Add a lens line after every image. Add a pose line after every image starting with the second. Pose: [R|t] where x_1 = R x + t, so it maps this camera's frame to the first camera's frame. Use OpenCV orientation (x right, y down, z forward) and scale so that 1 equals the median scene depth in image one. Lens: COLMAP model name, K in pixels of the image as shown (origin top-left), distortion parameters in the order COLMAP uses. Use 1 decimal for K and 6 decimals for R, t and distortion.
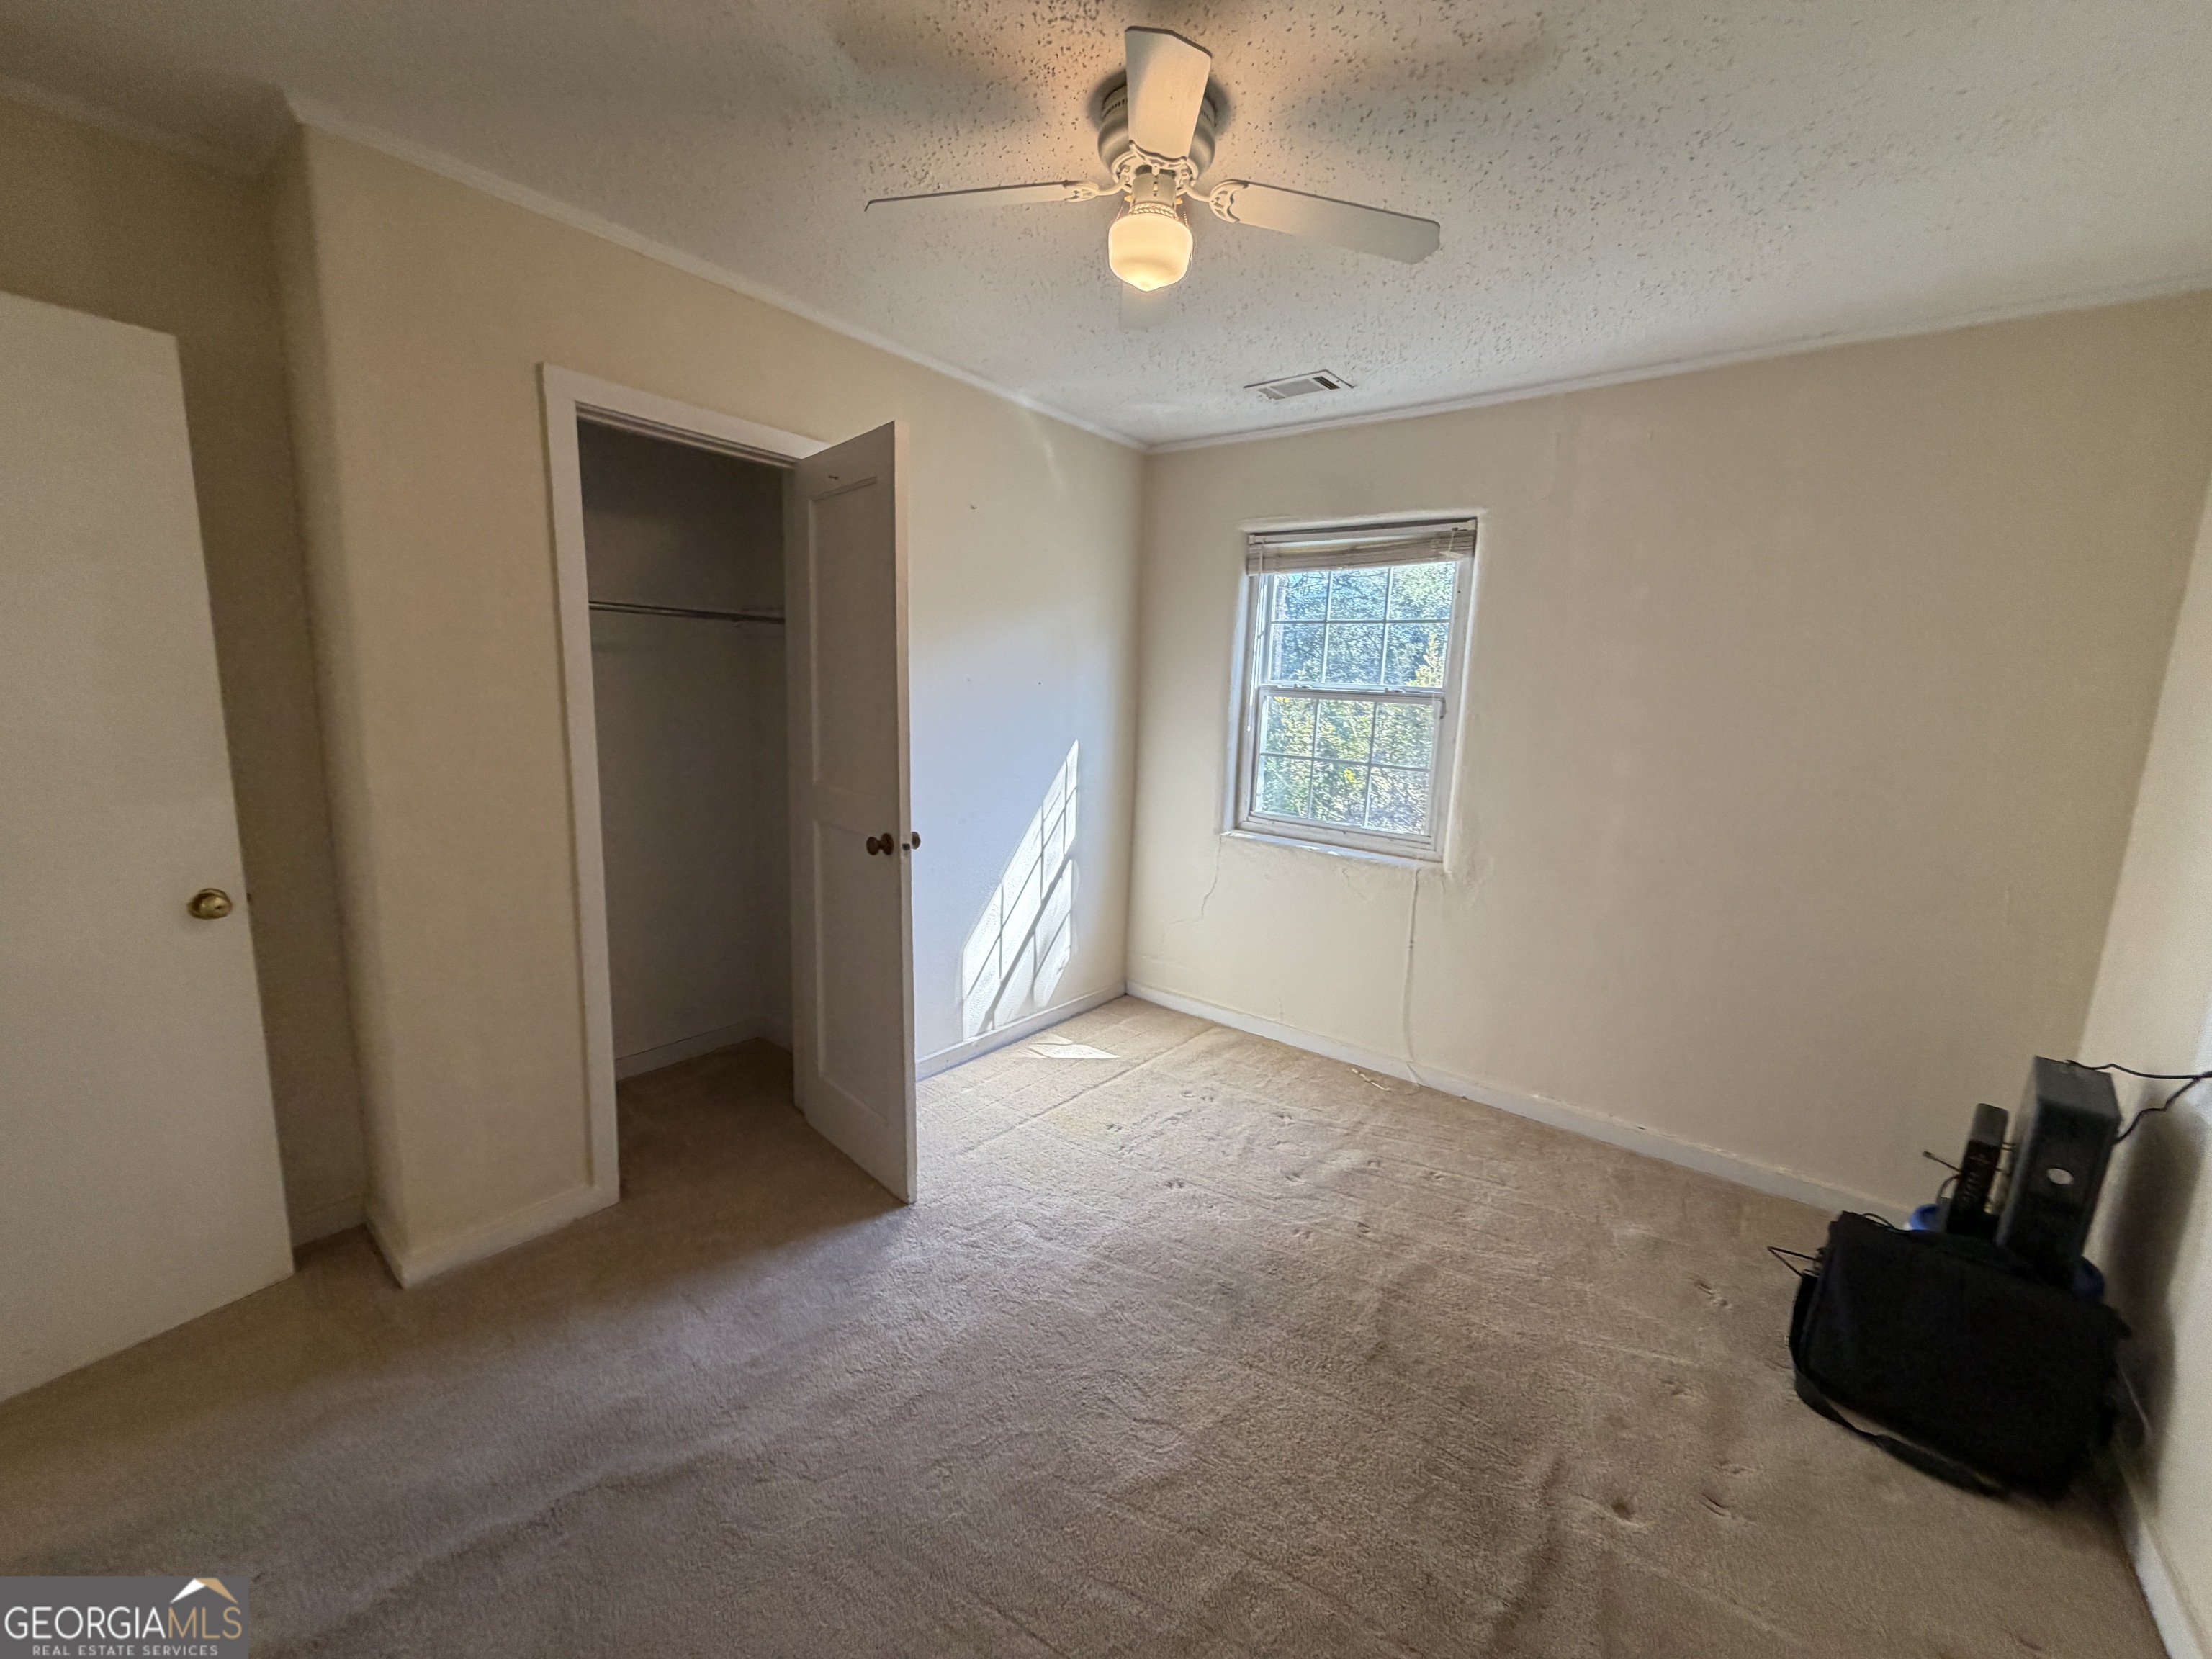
lens RADIAL K [[873.4, 0, 1096.9], [0, 873.4, 828.9], [0, 0, 1]] dist [0.001164, 0.000095]
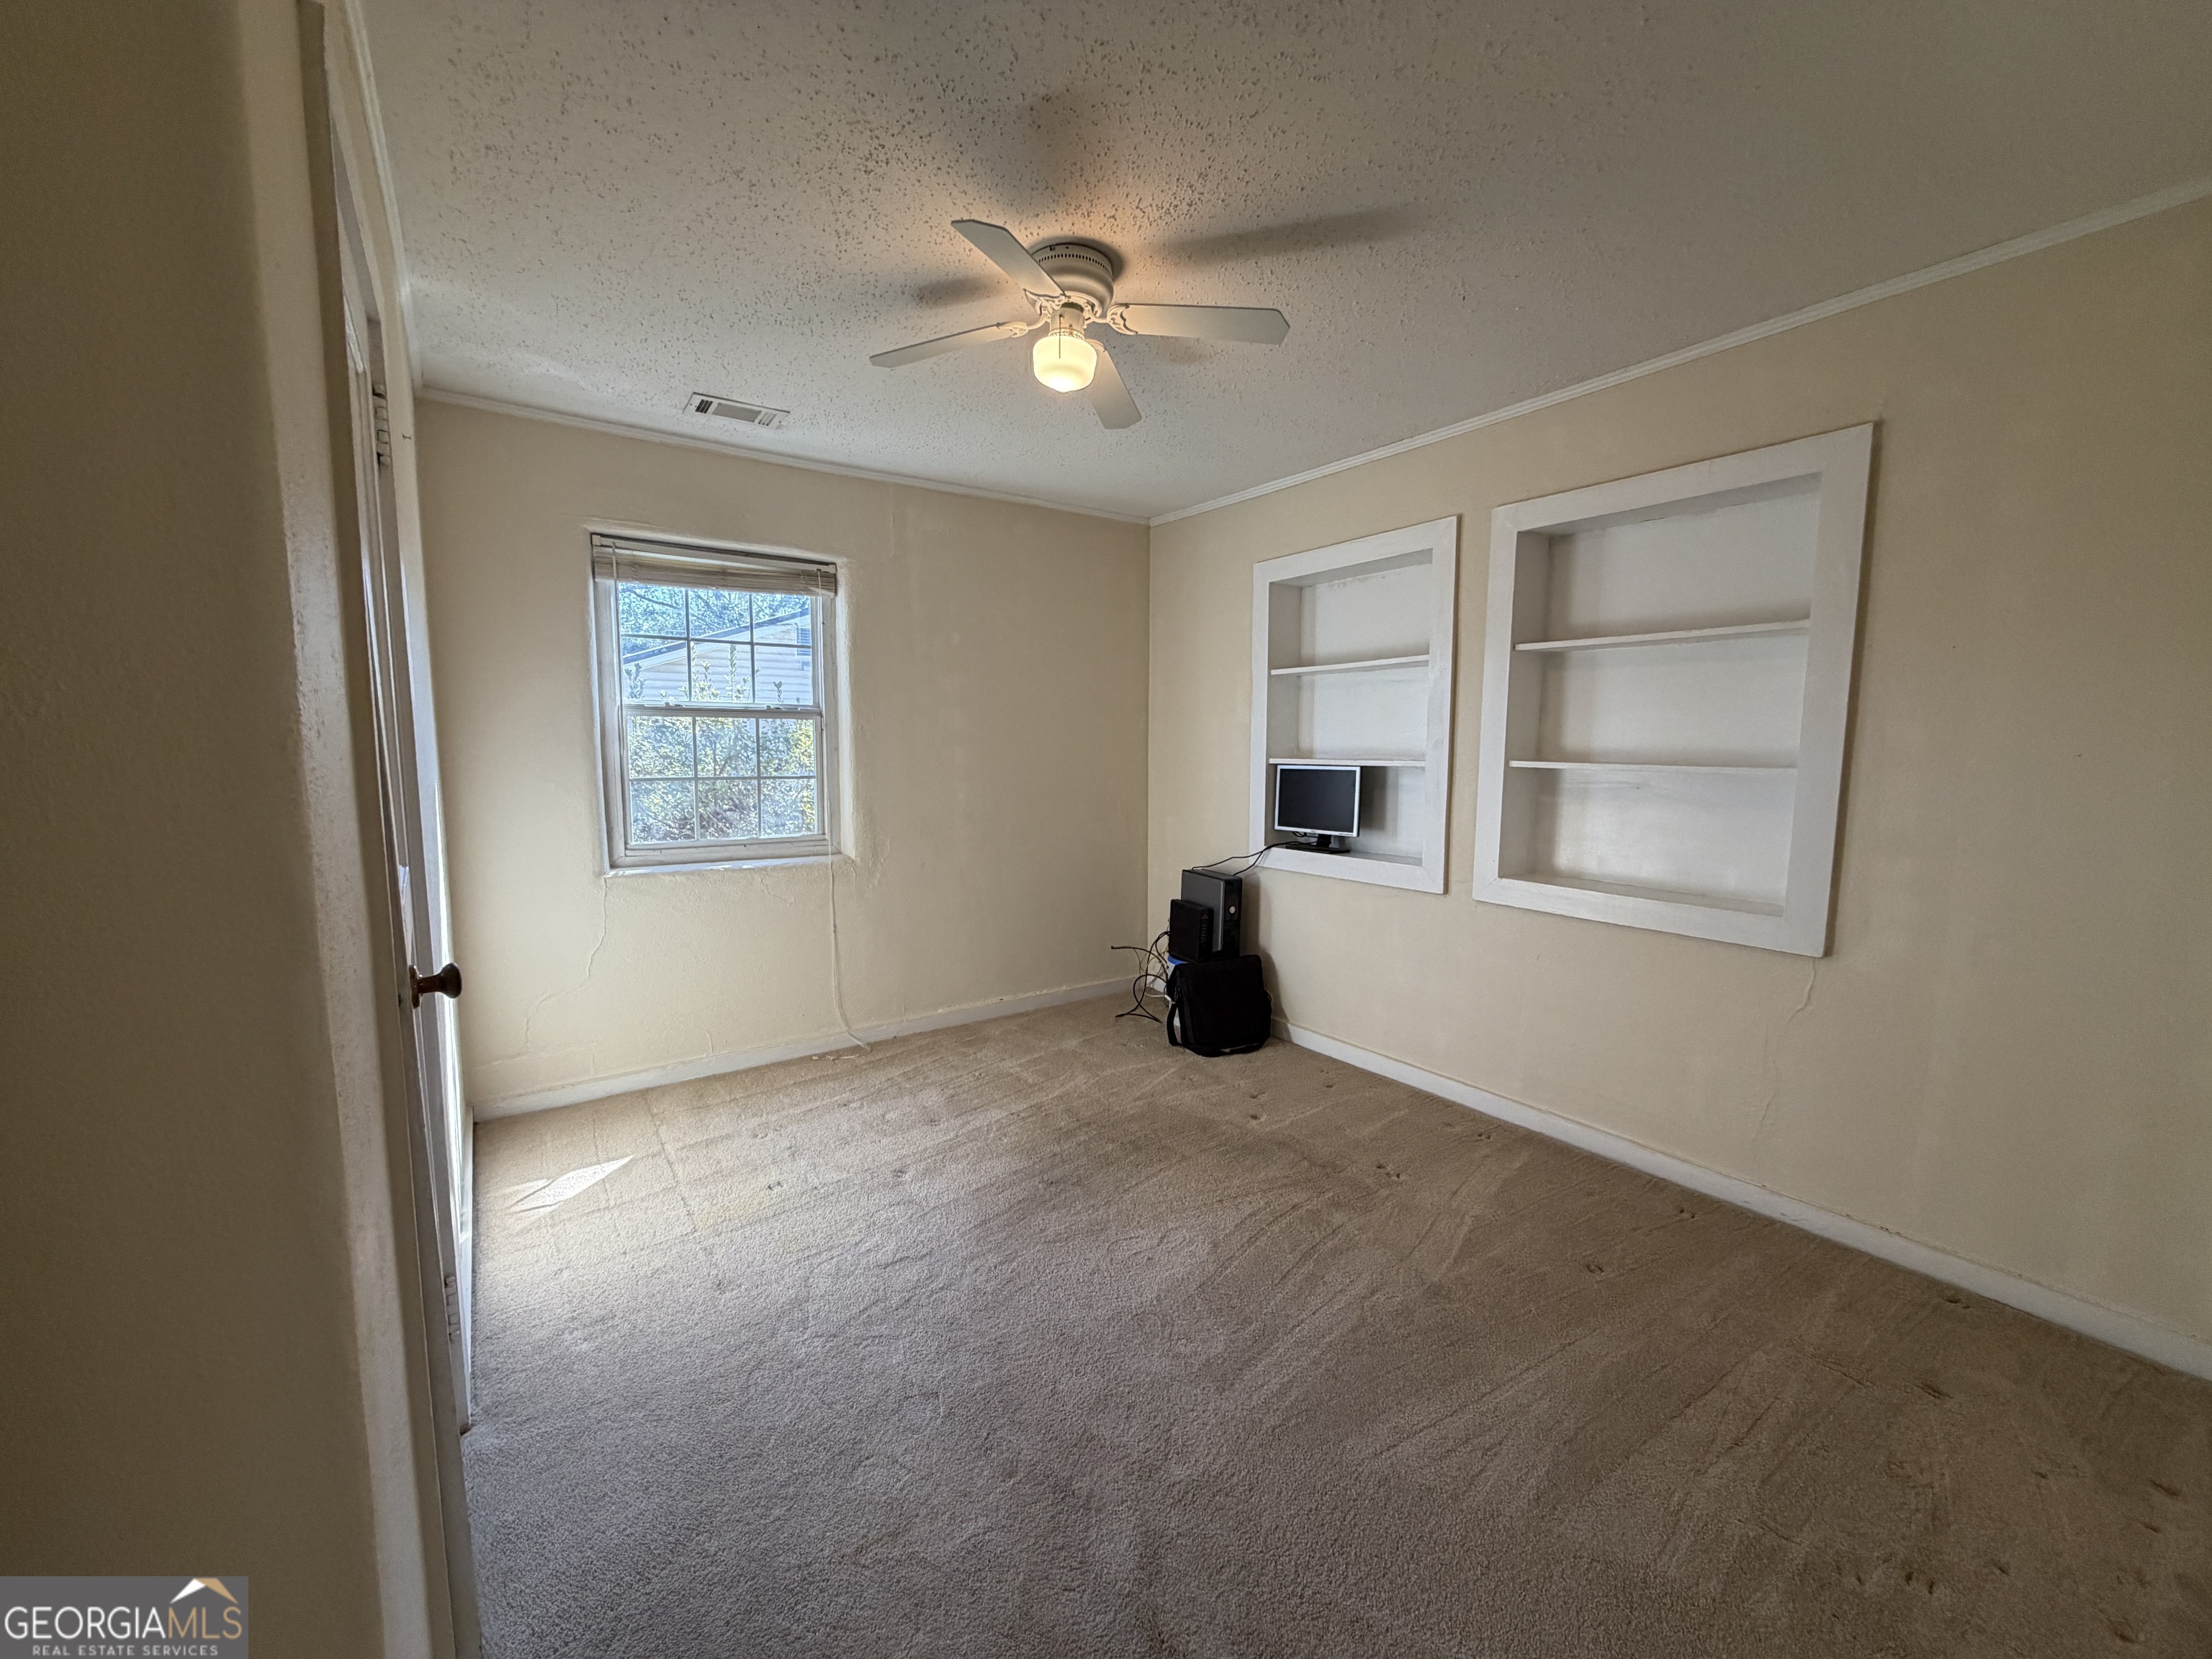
lens RADIAL K [[873.4, 0, 1096.9], [0, 873.4, 828.9], [0, 0, 1]] dist [0.001164, 0.000095]
pose [[0.291554, -0.140070, 0.946243, -0.608074], [0.166066, 0.981611, 0.094138, -0.047101], [-0.942029, 0.129692, 0.309454, 0.312596]]
